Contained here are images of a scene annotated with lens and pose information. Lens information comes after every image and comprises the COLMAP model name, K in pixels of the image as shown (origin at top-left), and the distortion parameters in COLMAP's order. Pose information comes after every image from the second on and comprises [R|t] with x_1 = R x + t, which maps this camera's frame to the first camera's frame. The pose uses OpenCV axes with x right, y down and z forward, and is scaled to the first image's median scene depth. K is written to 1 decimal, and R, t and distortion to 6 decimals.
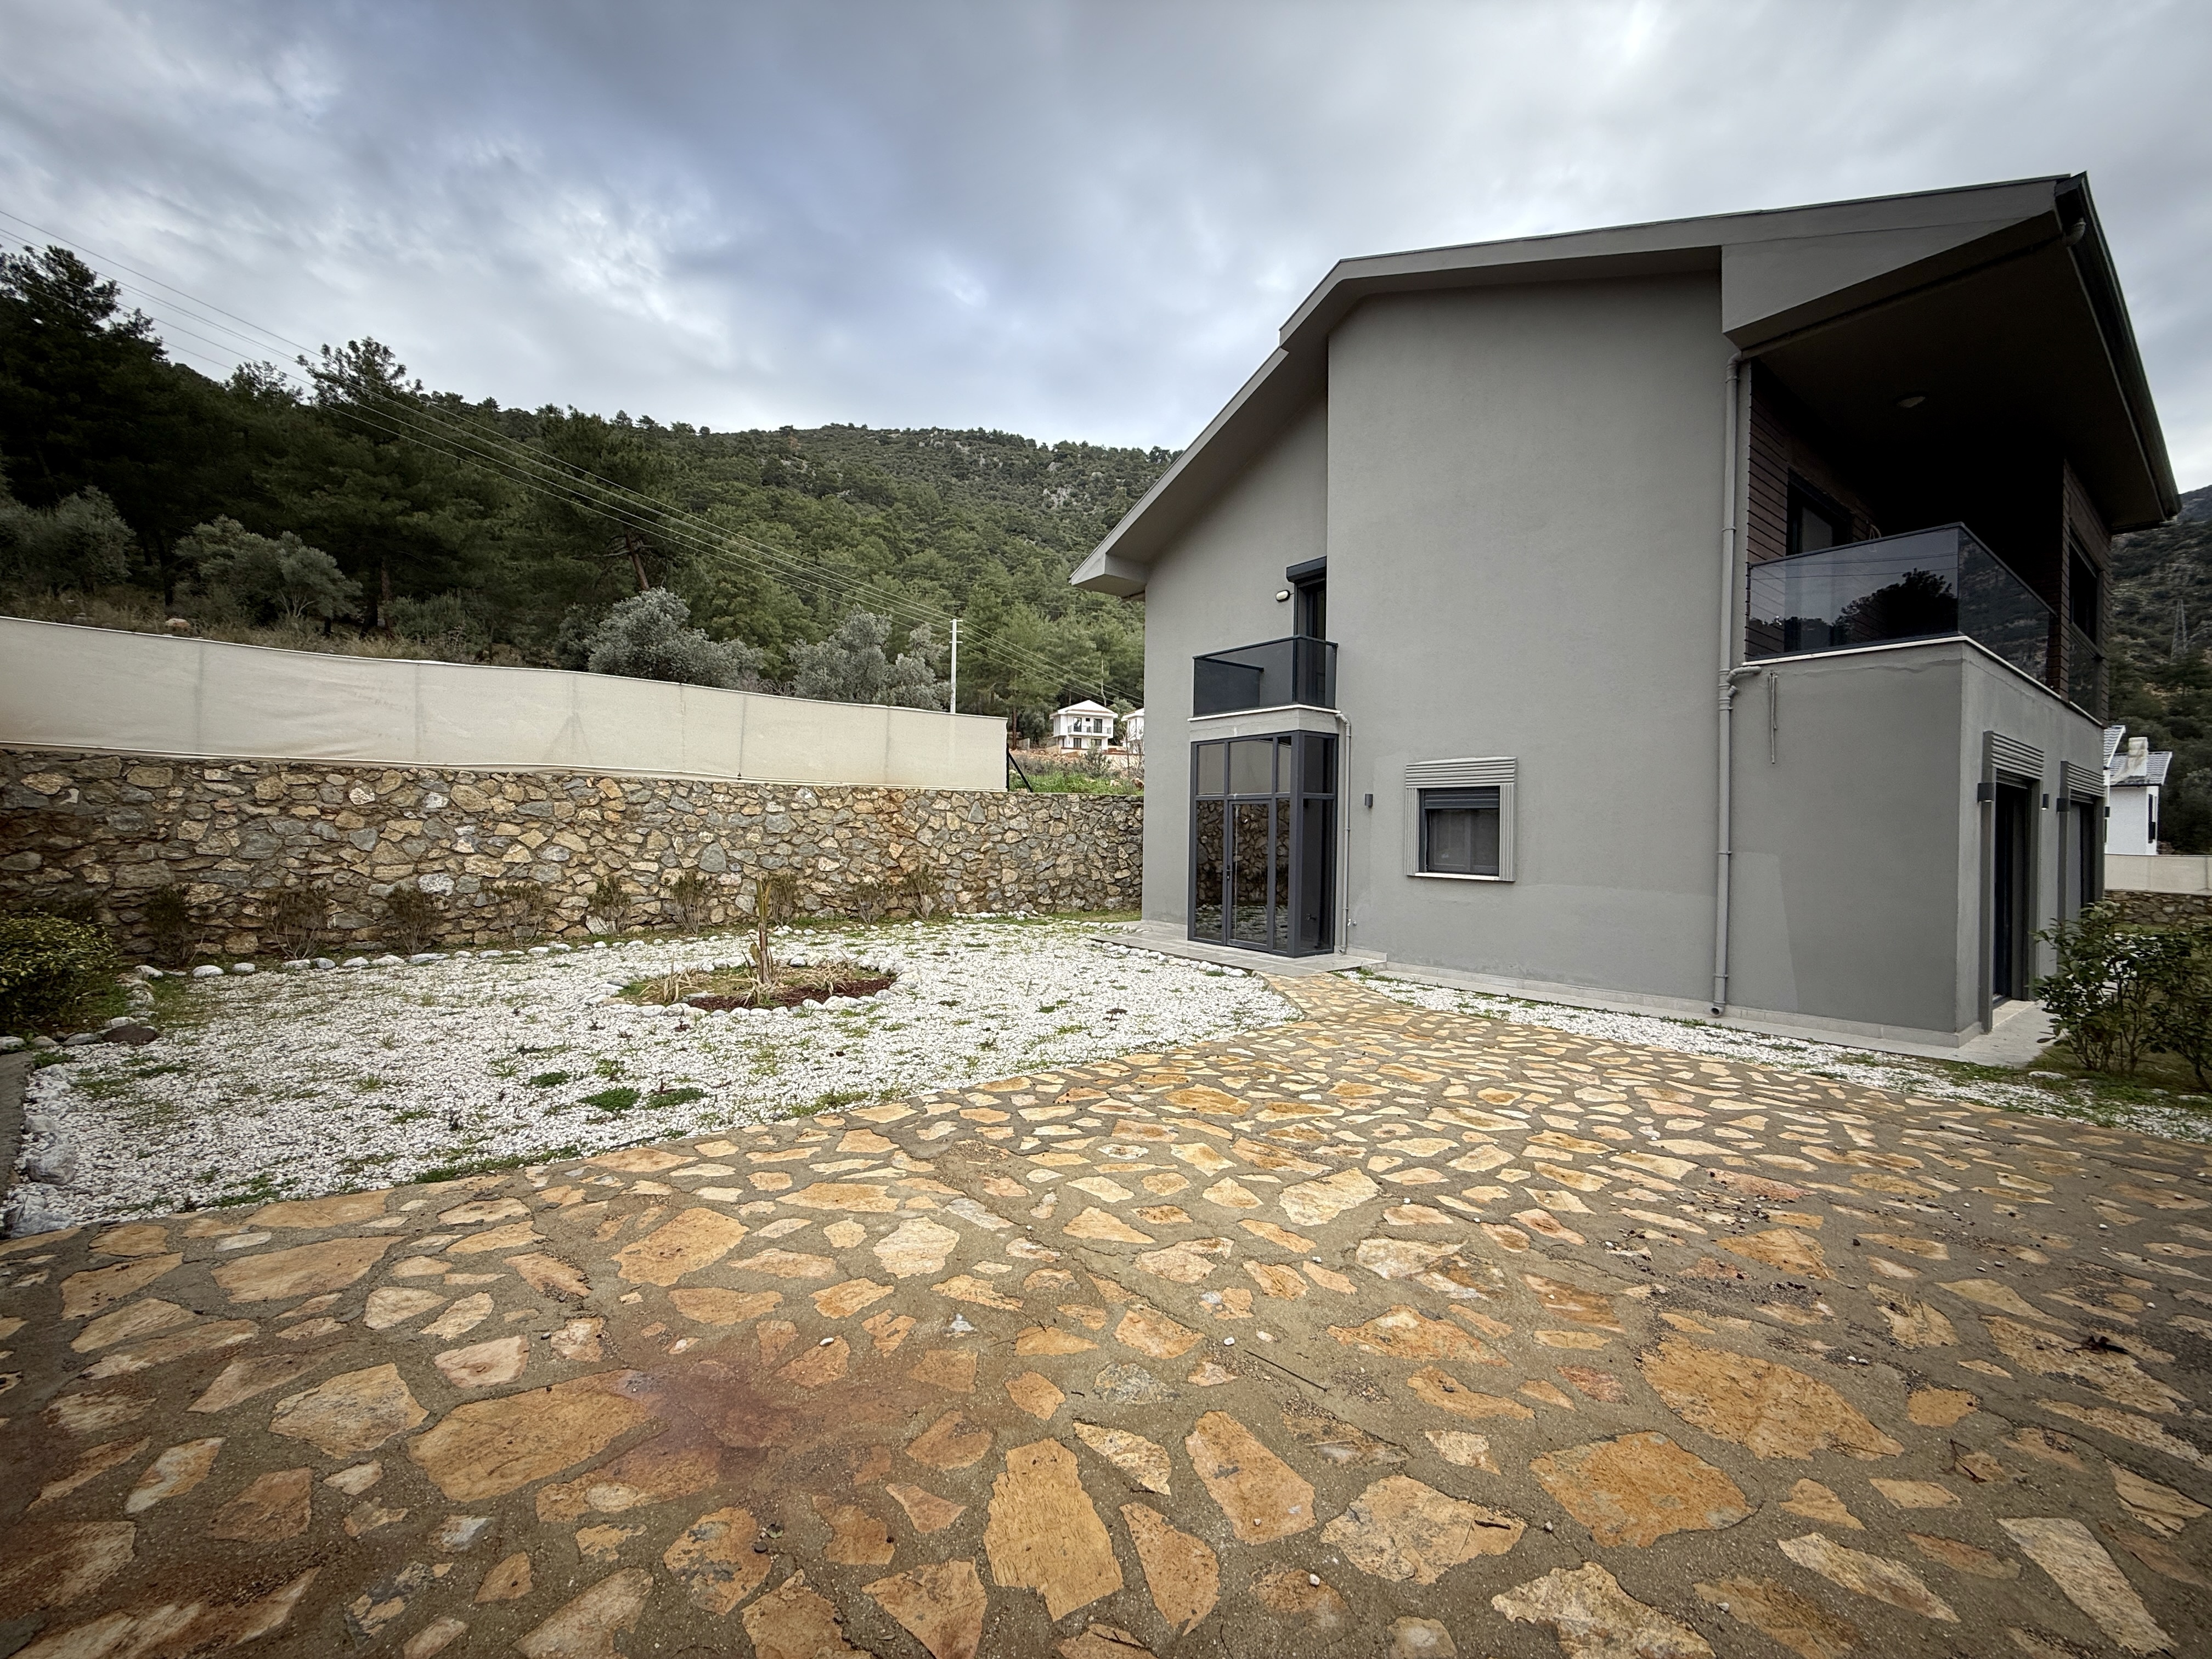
lens RADIAL K [[876.7, 0, 1101.0], [0, 876.7, 827.4], [0, 0, 1]] dist [-0.000722, 0.000491]
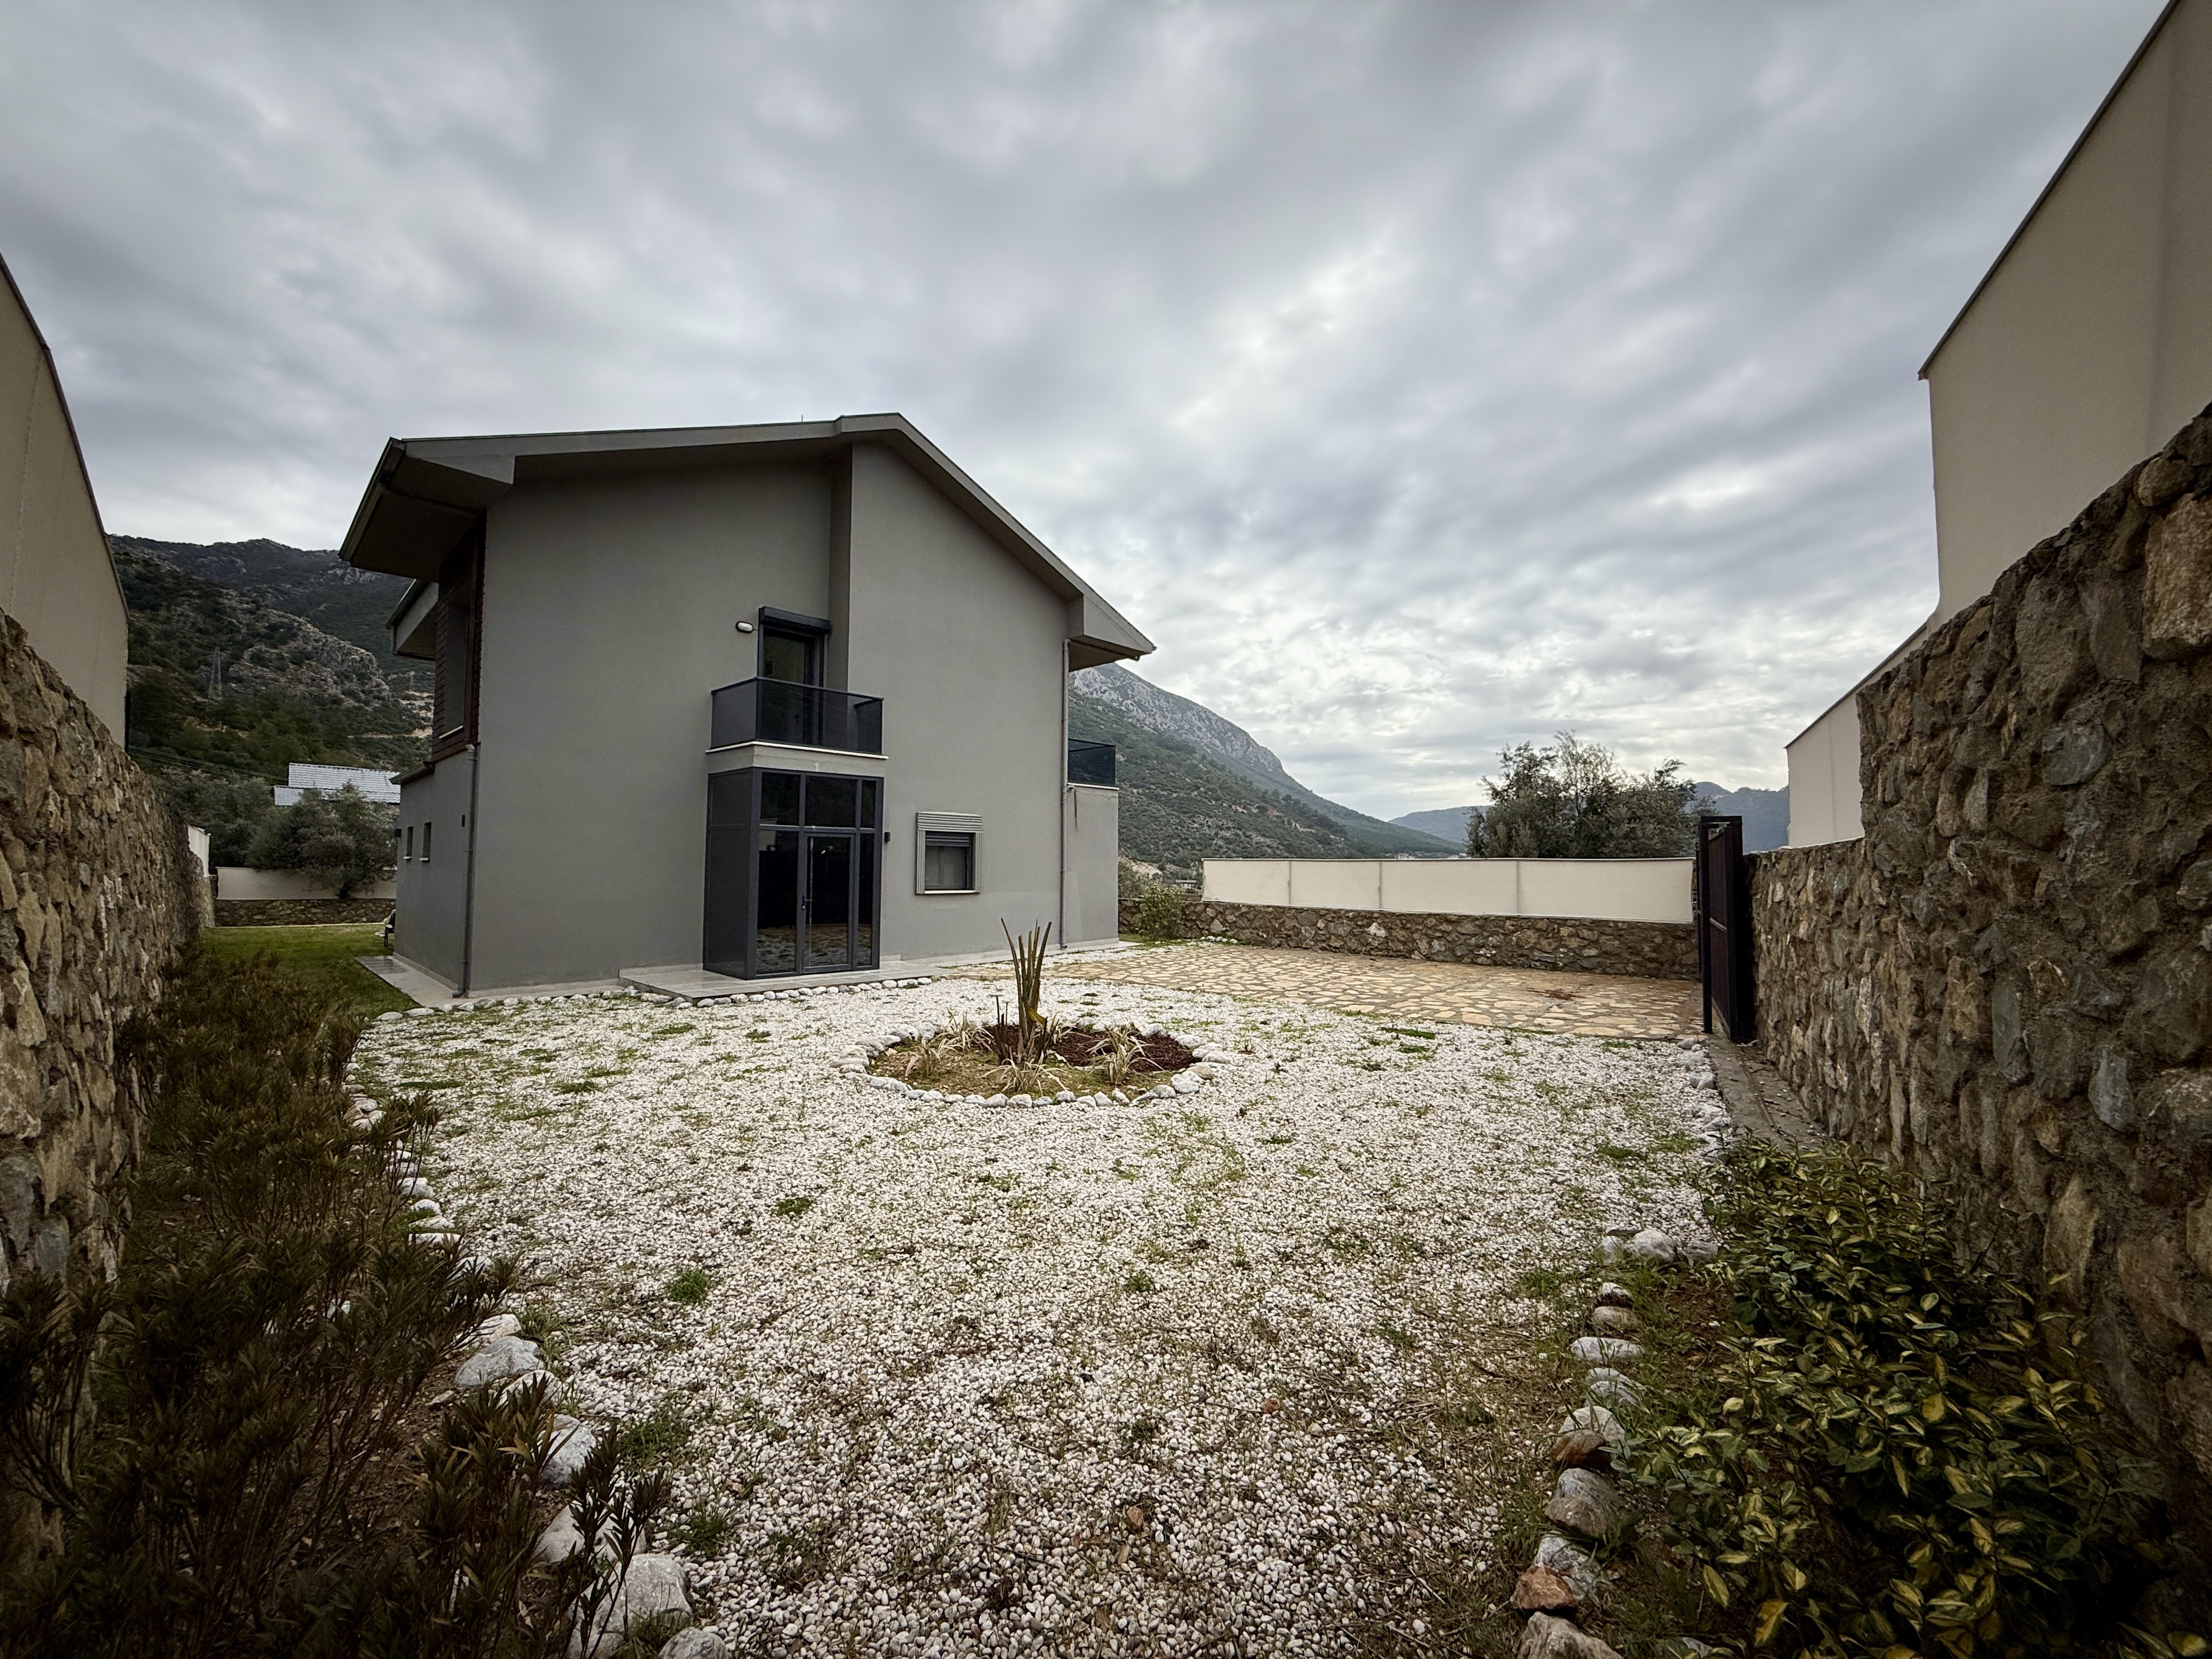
lens RADIAL K [[876.7, 0, 1101.0], [0, 876.7, 827.4], [0, 0, 1]] dist [-0.000722, 0.000491]
pose [[-0.153347, 0.034752, 0.987561, -0.941144], [-0.012086, 0.999241, -0.037040, -0.002177], [-0.988098, -0.017616, -0.152811, 0.877132]]
